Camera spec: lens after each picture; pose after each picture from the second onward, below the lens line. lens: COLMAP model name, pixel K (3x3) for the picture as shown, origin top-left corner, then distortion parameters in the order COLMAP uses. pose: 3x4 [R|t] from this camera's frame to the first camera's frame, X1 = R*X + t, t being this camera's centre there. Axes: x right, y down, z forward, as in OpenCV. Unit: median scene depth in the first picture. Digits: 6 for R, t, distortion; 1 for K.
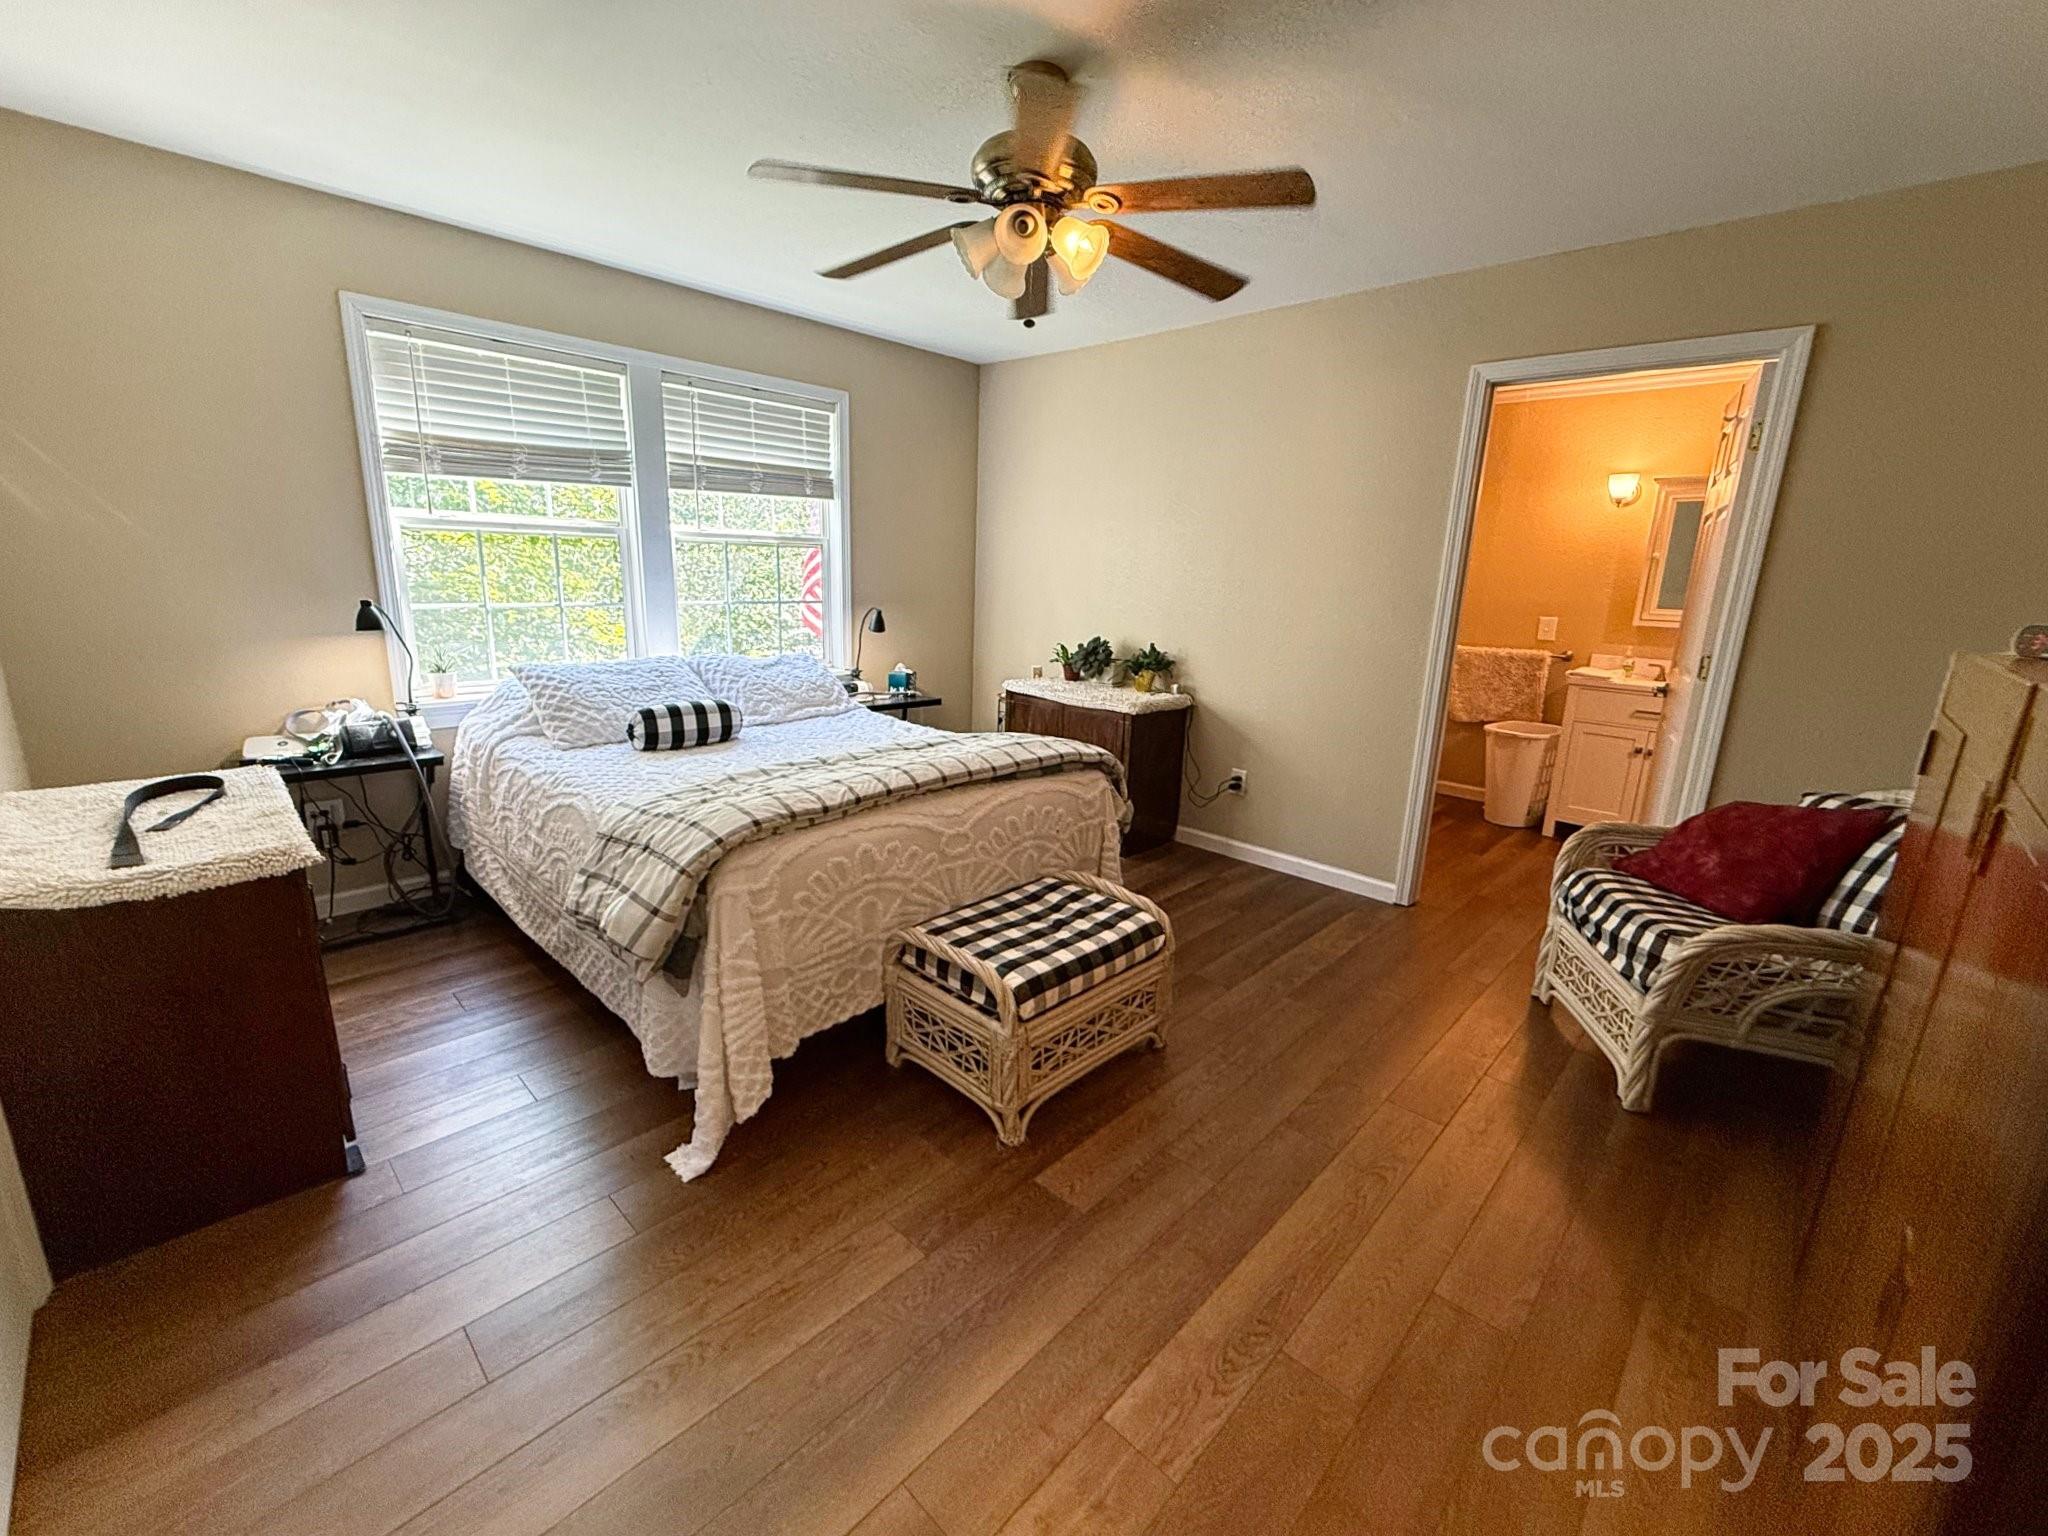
lens RADIAL K [[835.3, 0, 1020.8], [0, 835.3, 767.5], [0, 0, 1]] dist [-0.000846, 0.000405]
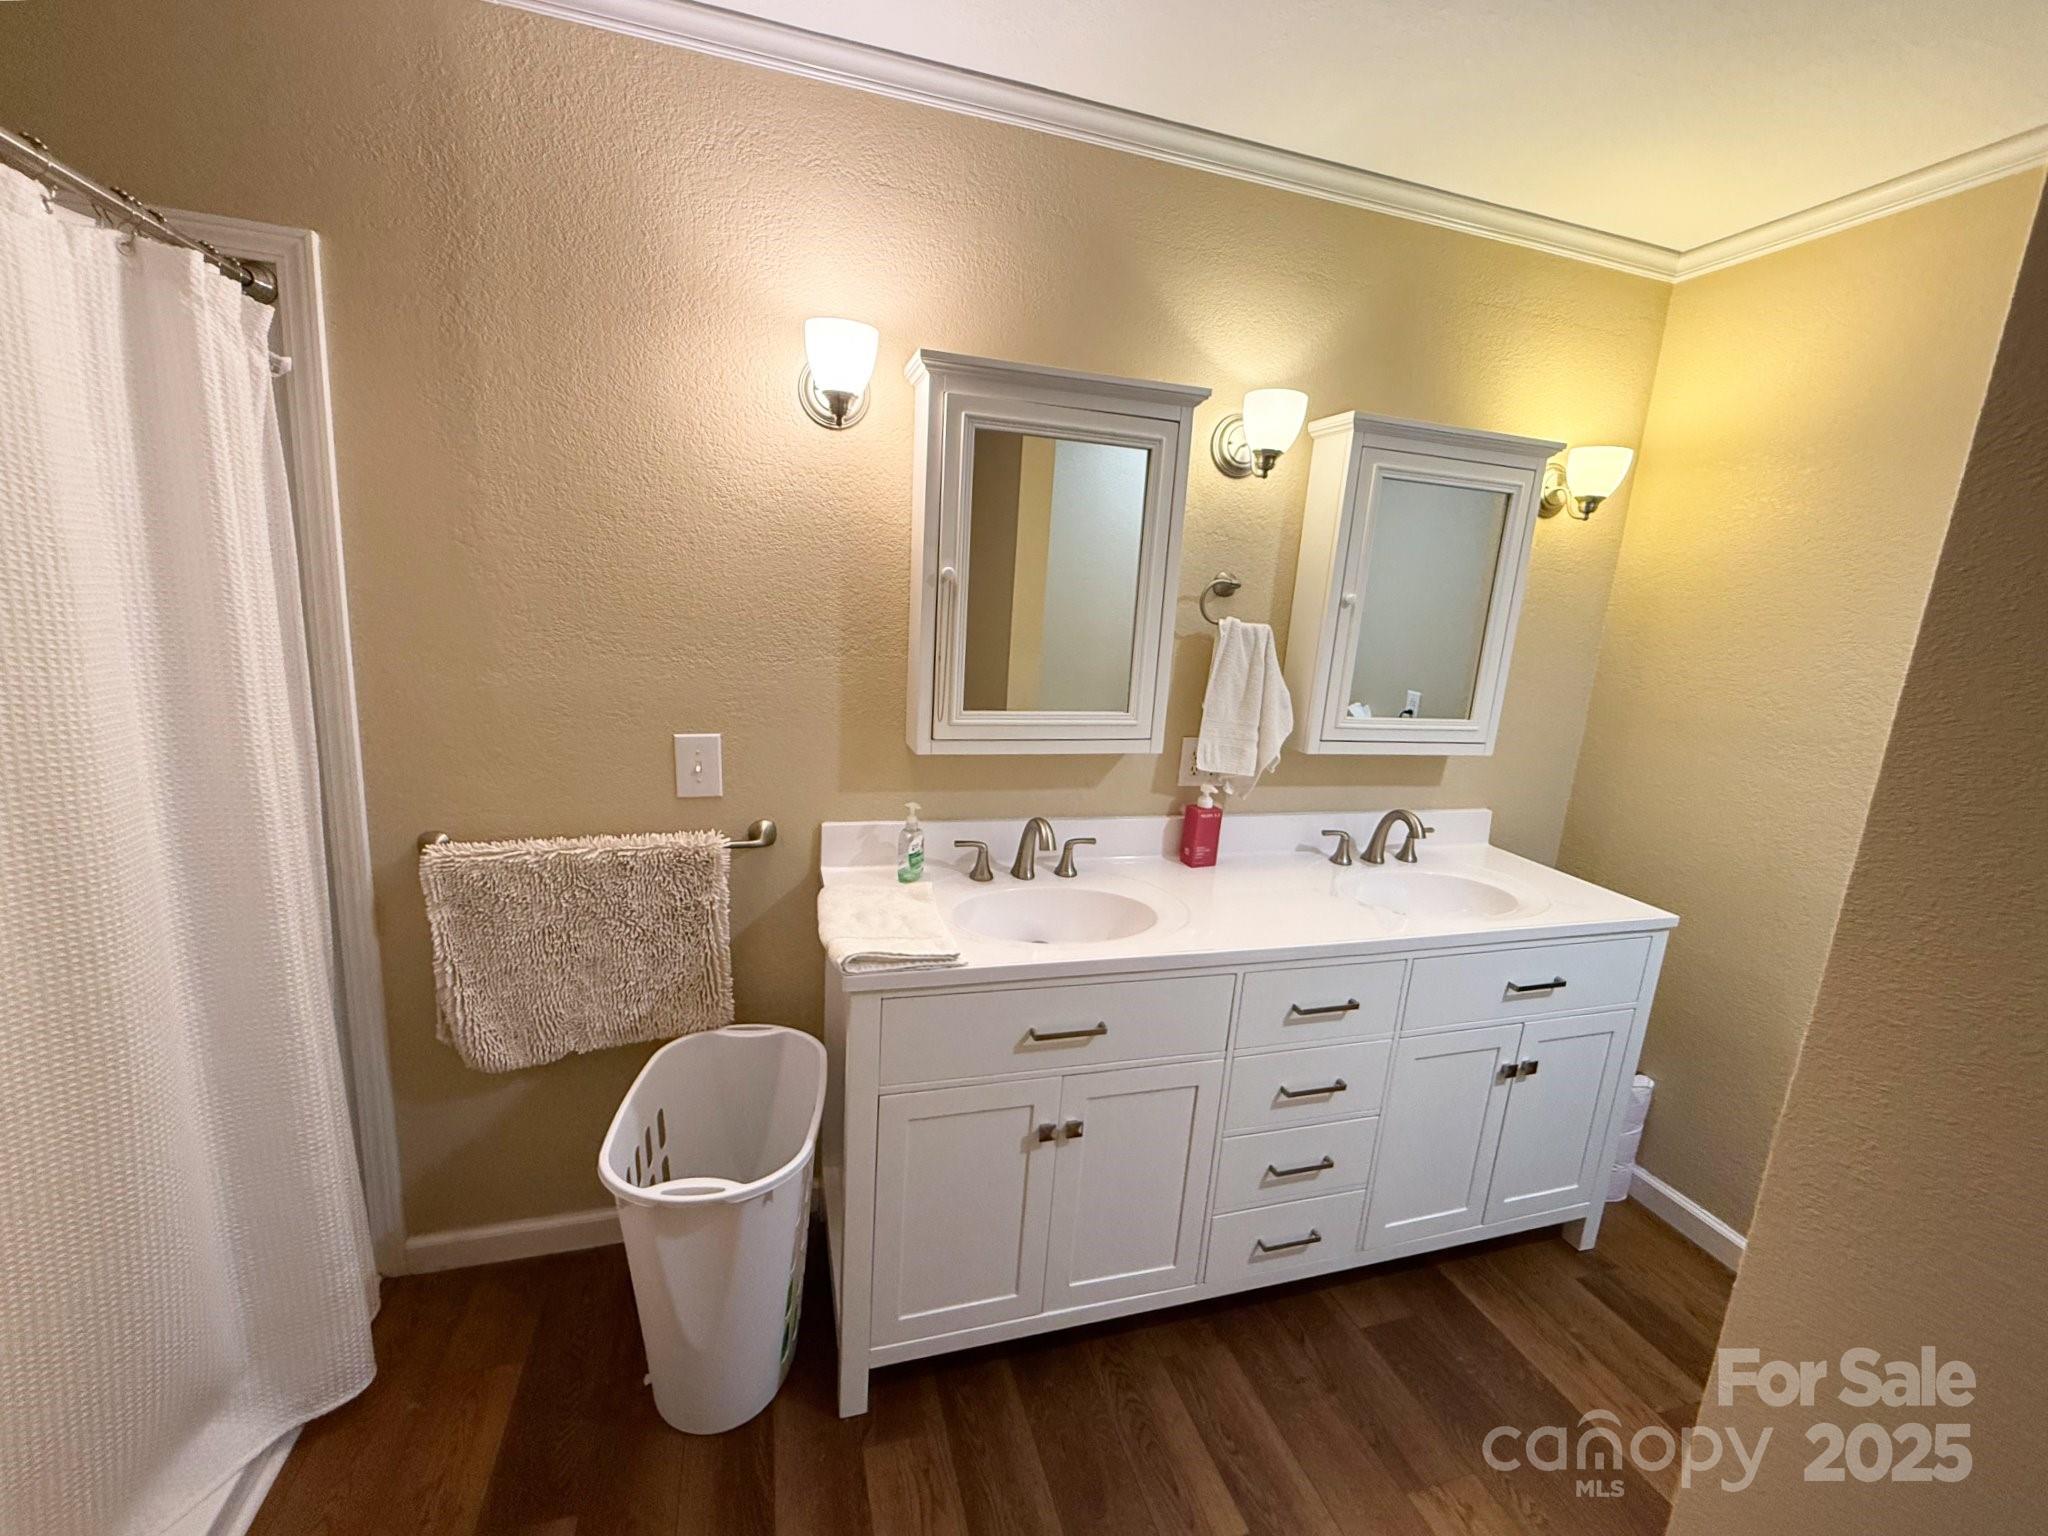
lens RADIAL K [[835.3, 0, 1021.6], [0, 835.3, 768.1], [0, 0, 1]] dist [-0.000846, 0.000405]
pose [[0.492490, -0.174531, 0.852638, 0.244028], [0.156416, 0.981484, 0.110559, -0.111590], [-0.856147, 0.078917, 0.510671, 0.432354]]
